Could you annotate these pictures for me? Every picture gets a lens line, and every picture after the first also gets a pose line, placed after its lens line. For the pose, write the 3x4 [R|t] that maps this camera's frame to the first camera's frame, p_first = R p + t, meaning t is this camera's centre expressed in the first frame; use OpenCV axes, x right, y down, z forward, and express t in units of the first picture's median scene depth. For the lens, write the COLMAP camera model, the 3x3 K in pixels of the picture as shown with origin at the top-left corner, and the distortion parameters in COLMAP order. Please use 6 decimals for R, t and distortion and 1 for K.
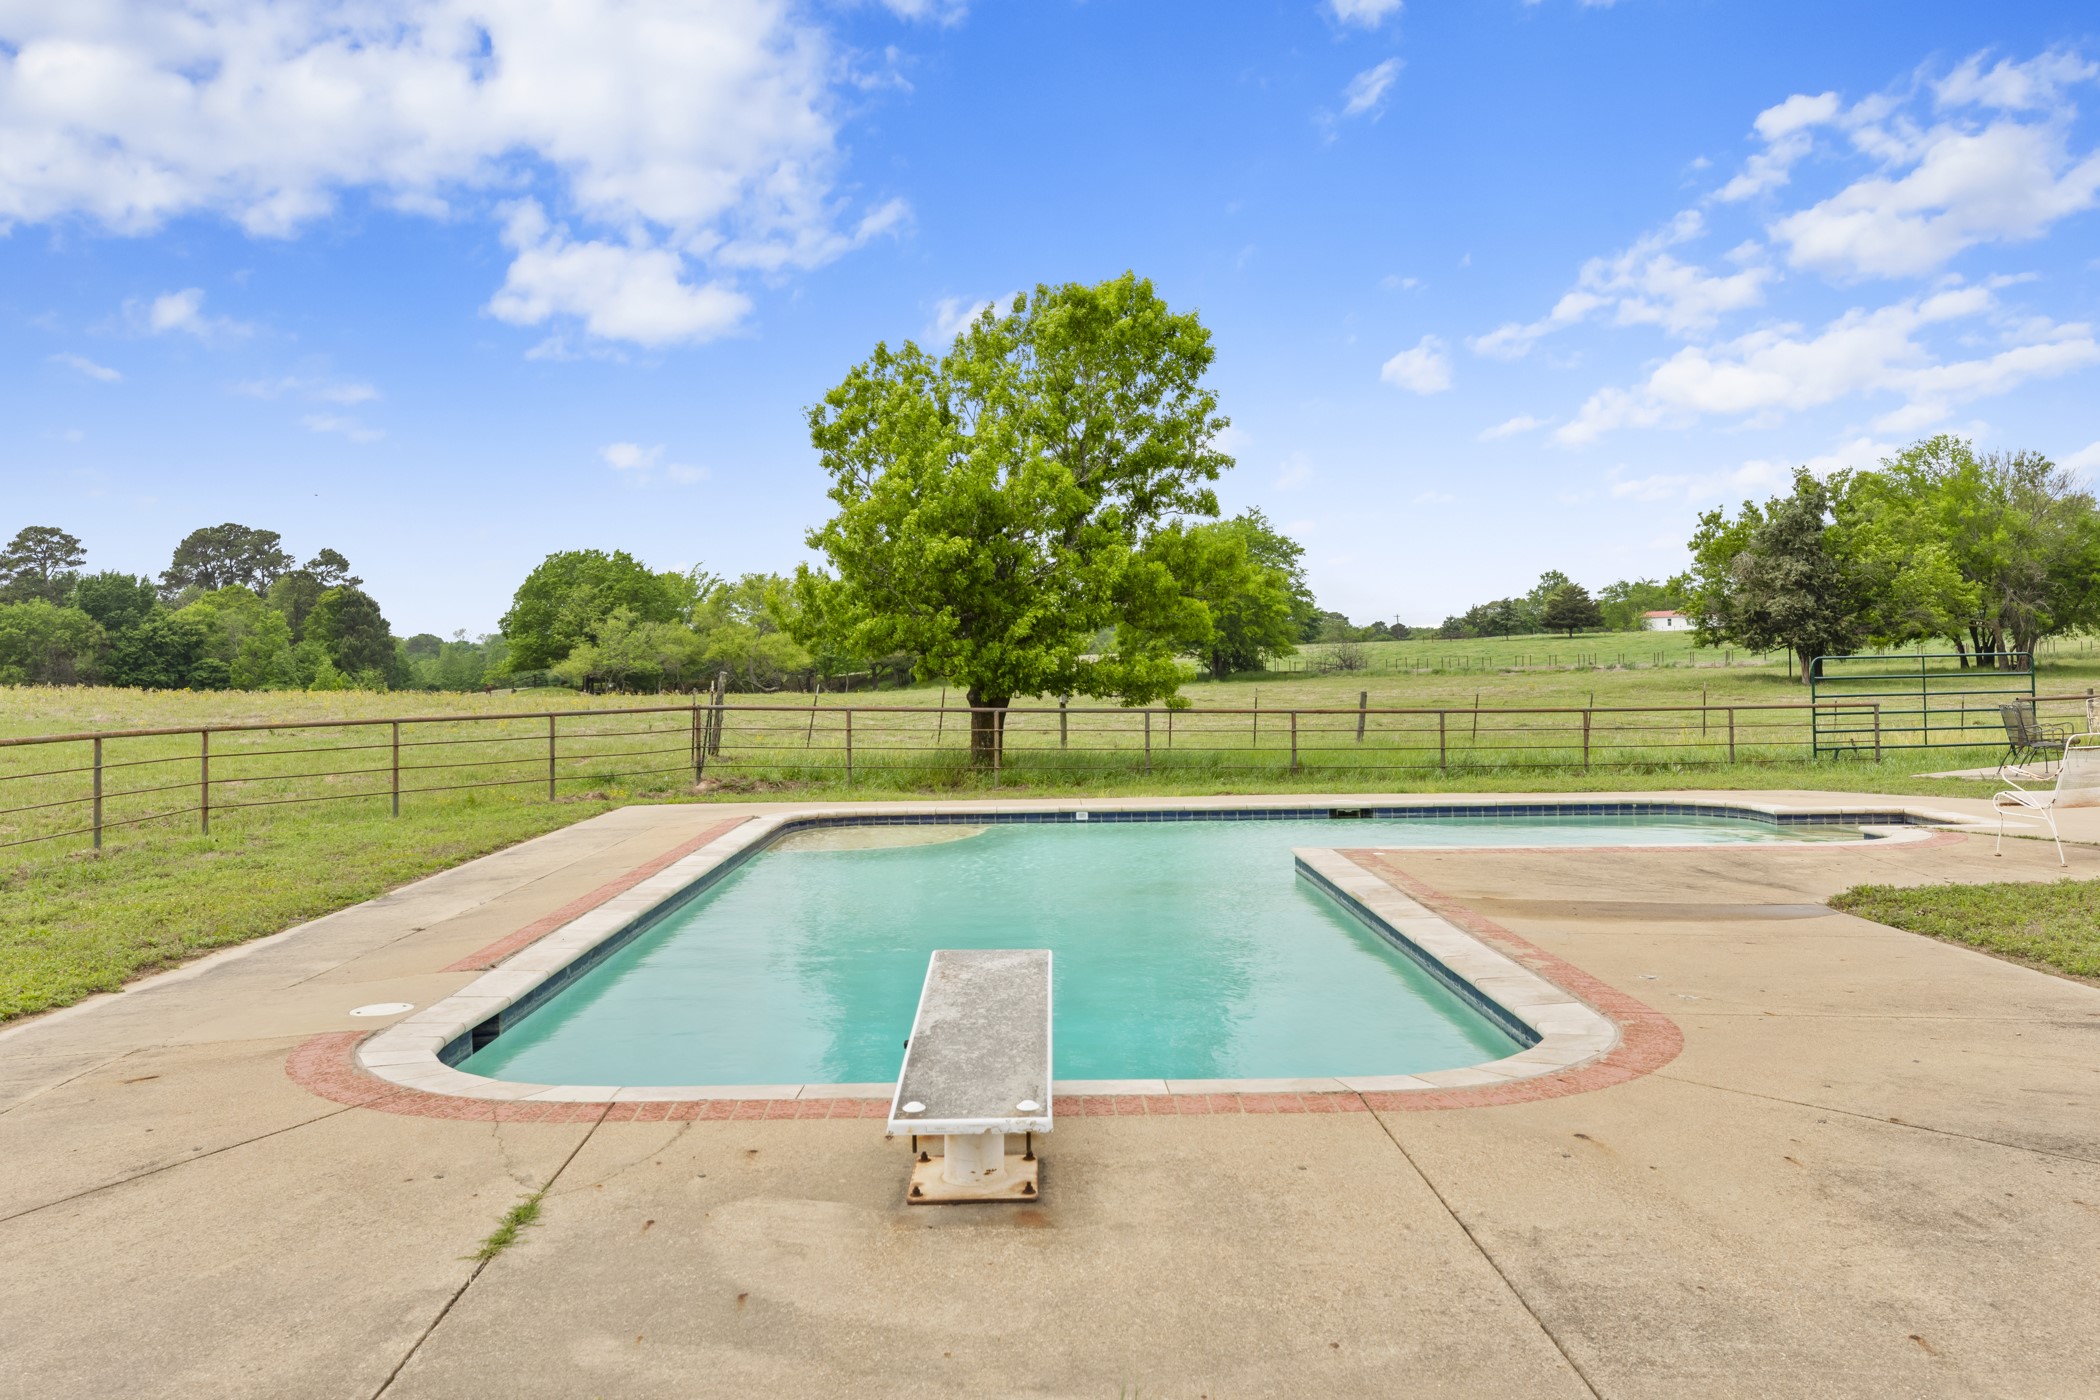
lens RADIAL K [[1817.2, 0, 1049.6], [0, 1817.2, 688.9], [0, 0, 1]] dist [0.009184, -0.002652]
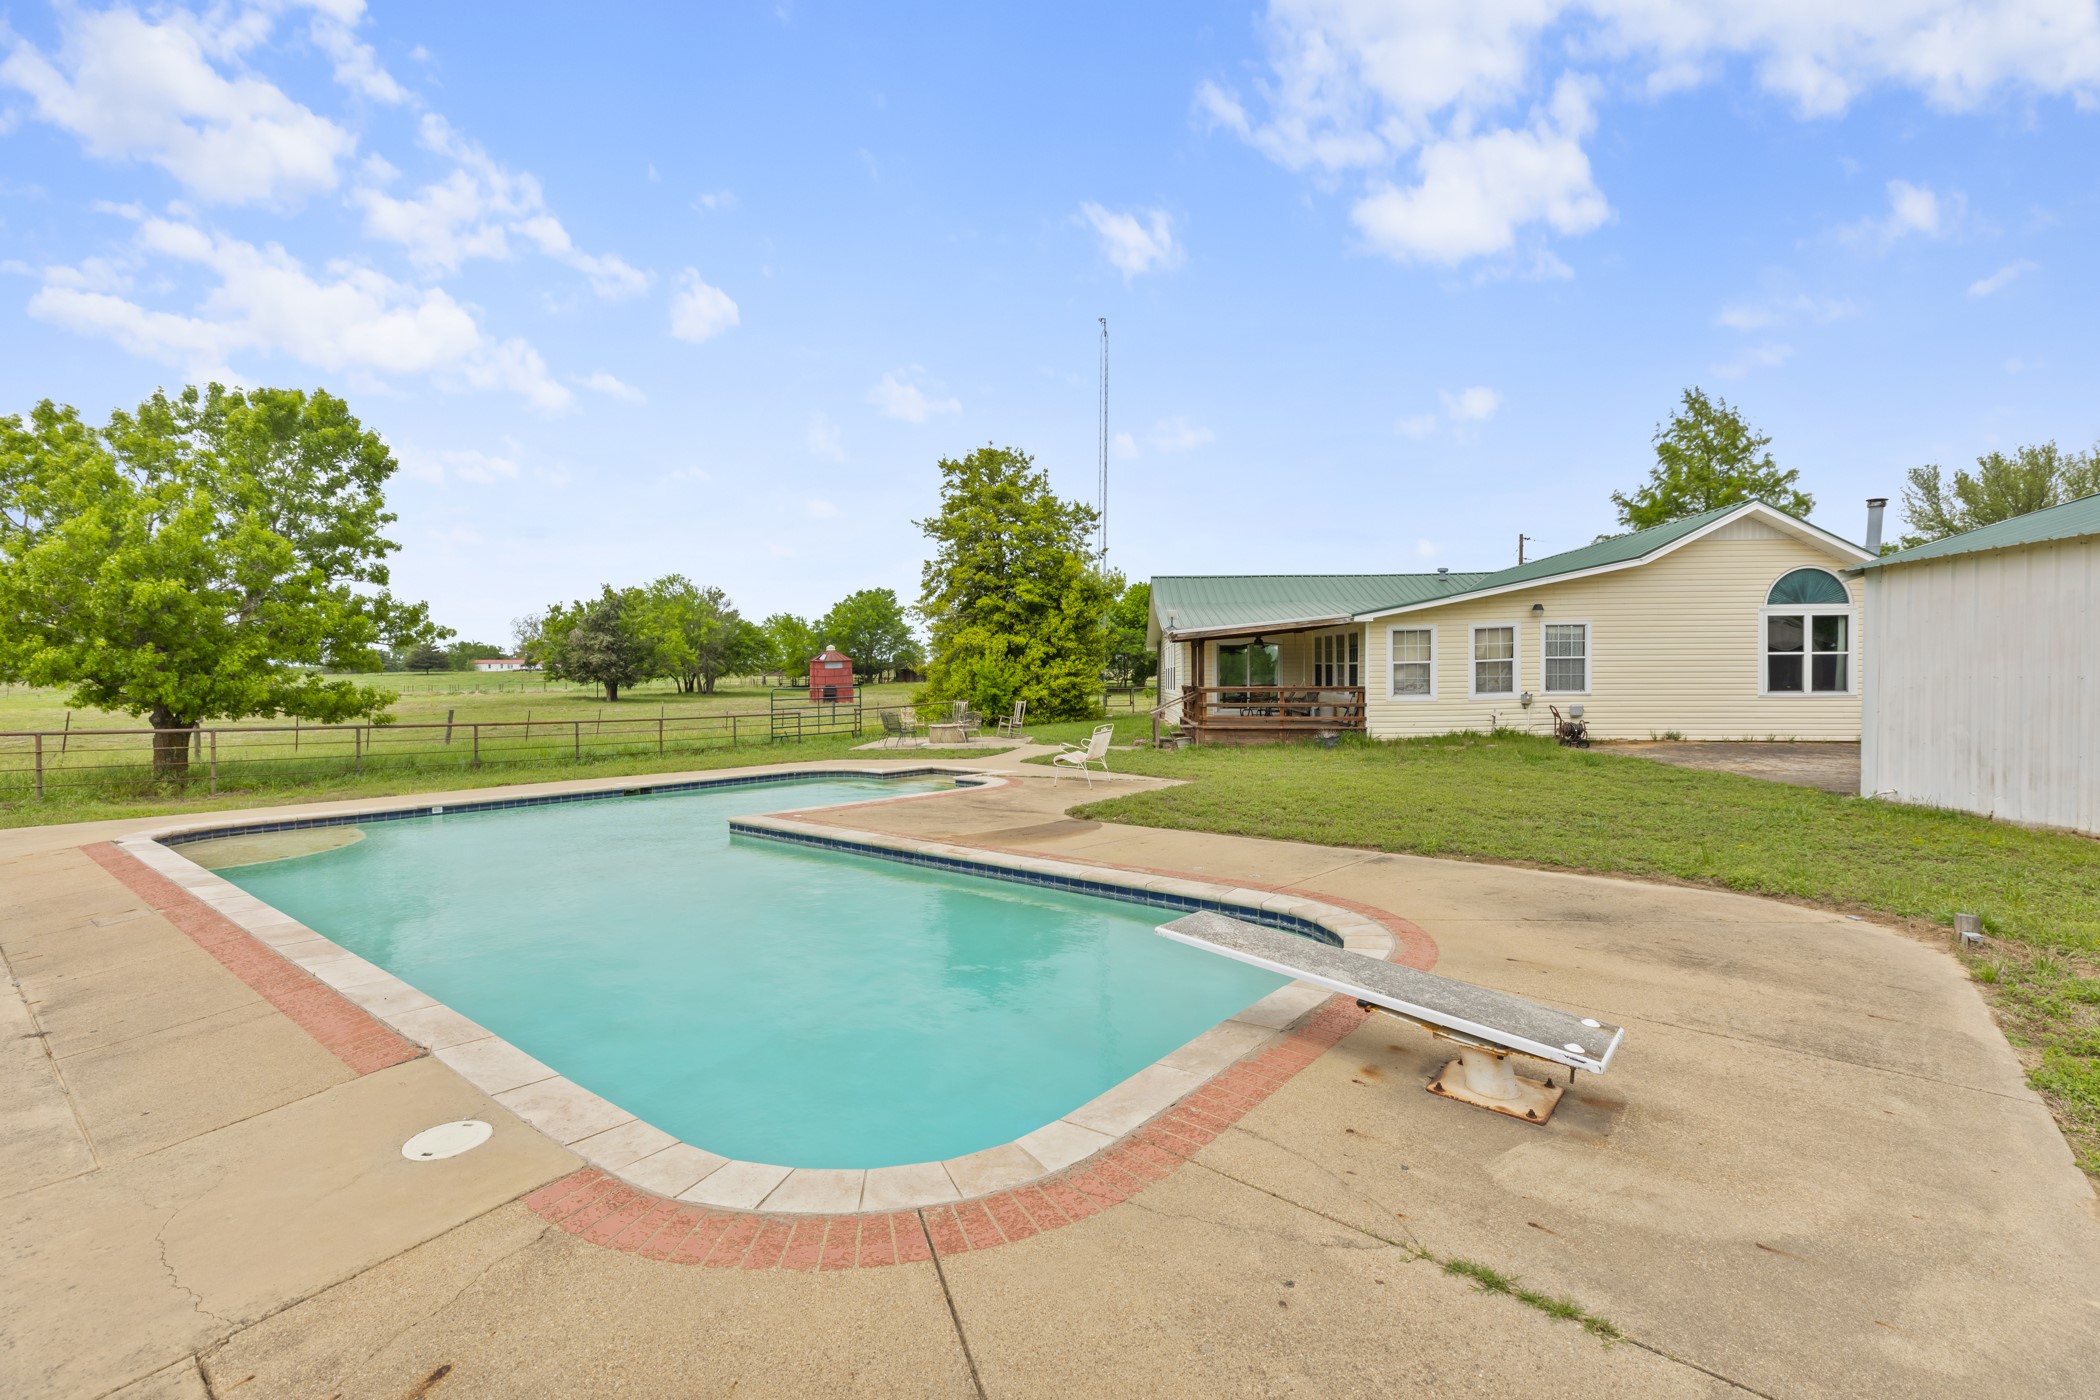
lens RADIAL K [[944.7, 0, 1045.7], [0, 944.7, 734.6], [0, 0, 1]] dist [0.002187, -0.000271]
pose [[0.638207, -0.033933, 0.769116, -0.153799], [0.008682, 0.999282, 0.036883, -0.003544], [-0.769816, -0.016861, 0.638044, 0.163024]]
